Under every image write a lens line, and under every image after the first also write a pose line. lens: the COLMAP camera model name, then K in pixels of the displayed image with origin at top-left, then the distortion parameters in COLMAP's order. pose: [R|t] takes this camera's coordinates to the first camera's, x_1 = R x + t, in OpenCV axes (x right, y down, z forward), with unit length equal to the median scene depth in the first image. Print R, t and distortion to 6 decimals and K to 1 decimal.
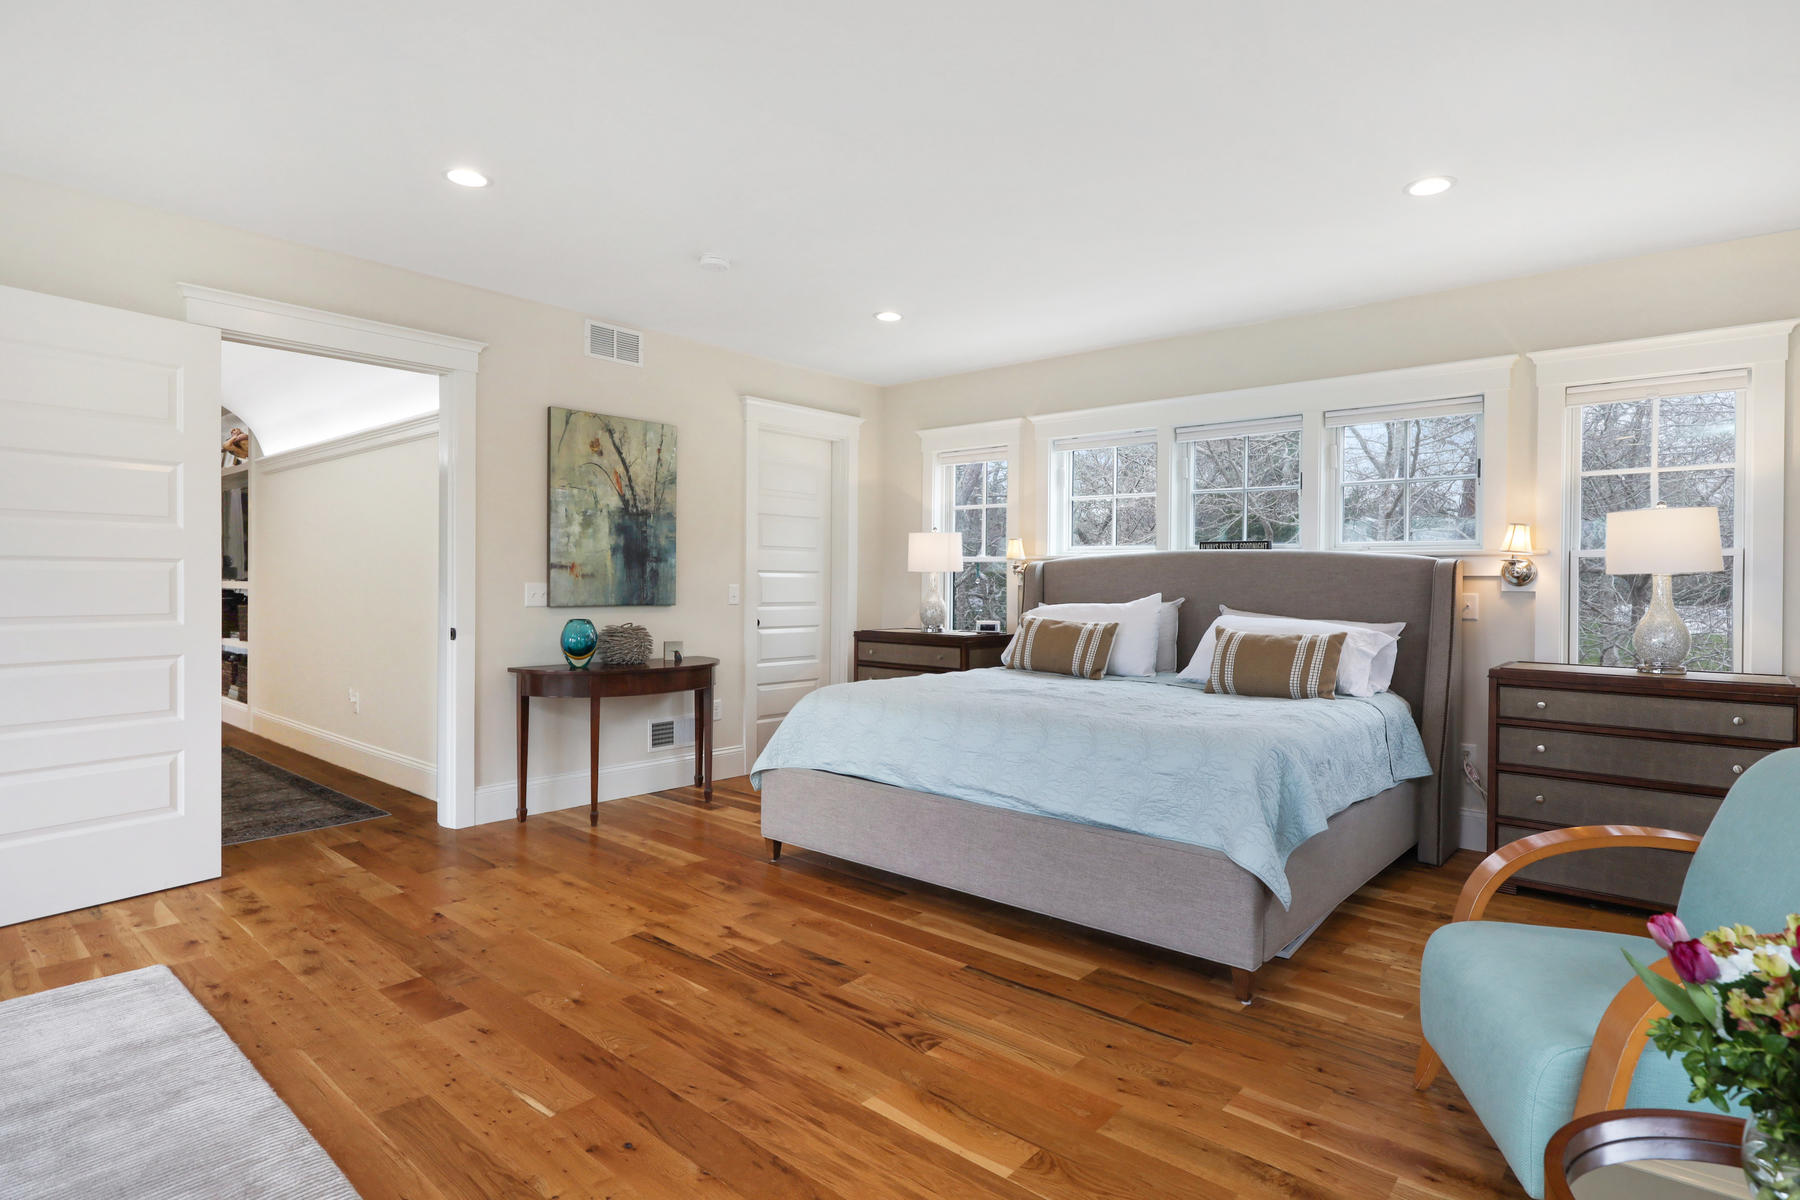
lens RADIAL K [[942.2, 0, 911.3], [0, 942.2, 591.5], [0, 0, 1]] dist [-0.000183, -0.000871]
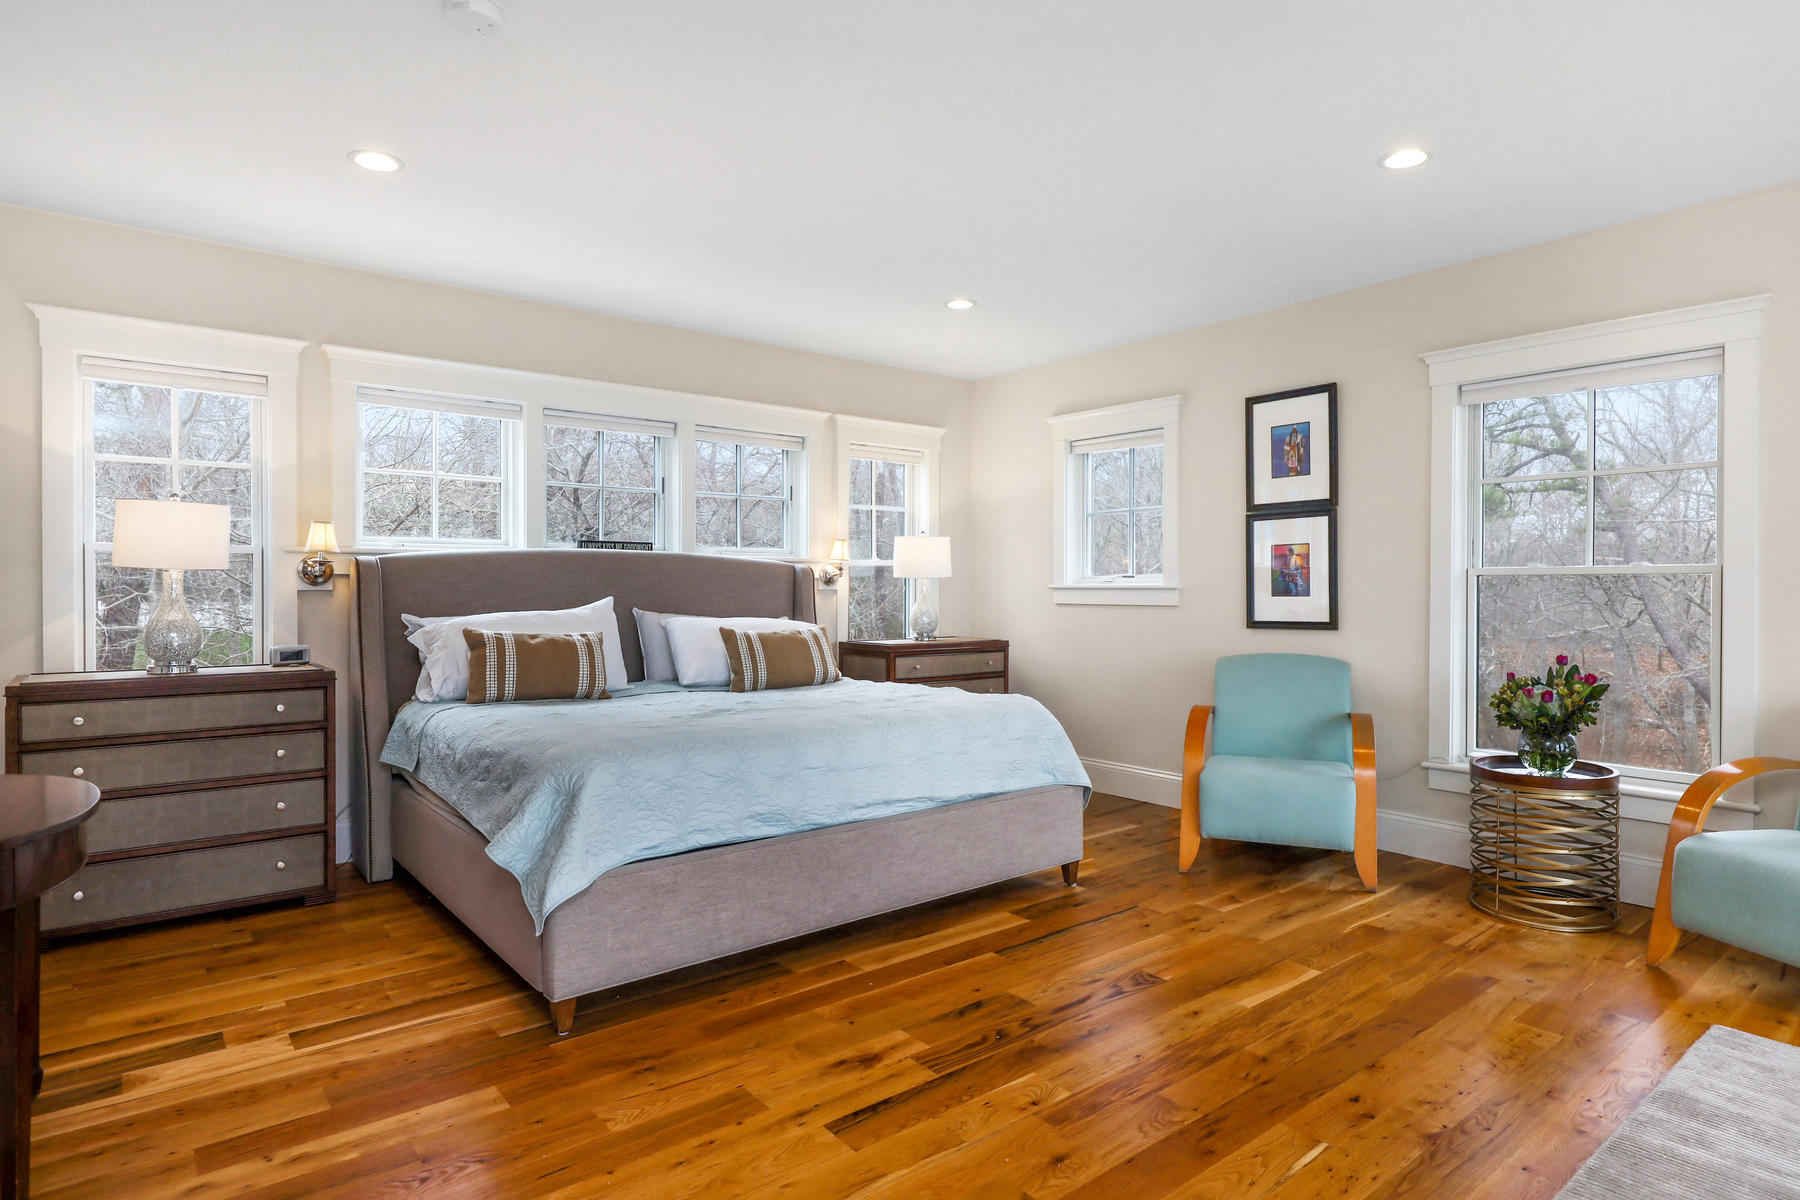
lens RADIAL K [[1015.5, 0, 910.0], [0, 1015.5, 595.9], [0, 0, 1]] dist [-0.008072, -0.000994]
pose [[0.154343, -0.019201, 0.987831, -0.936707], [0.010234, 0.999789, 0.017834, -0.019249], [-0.987964, 0.007357, 0.154507, 0.803945]]
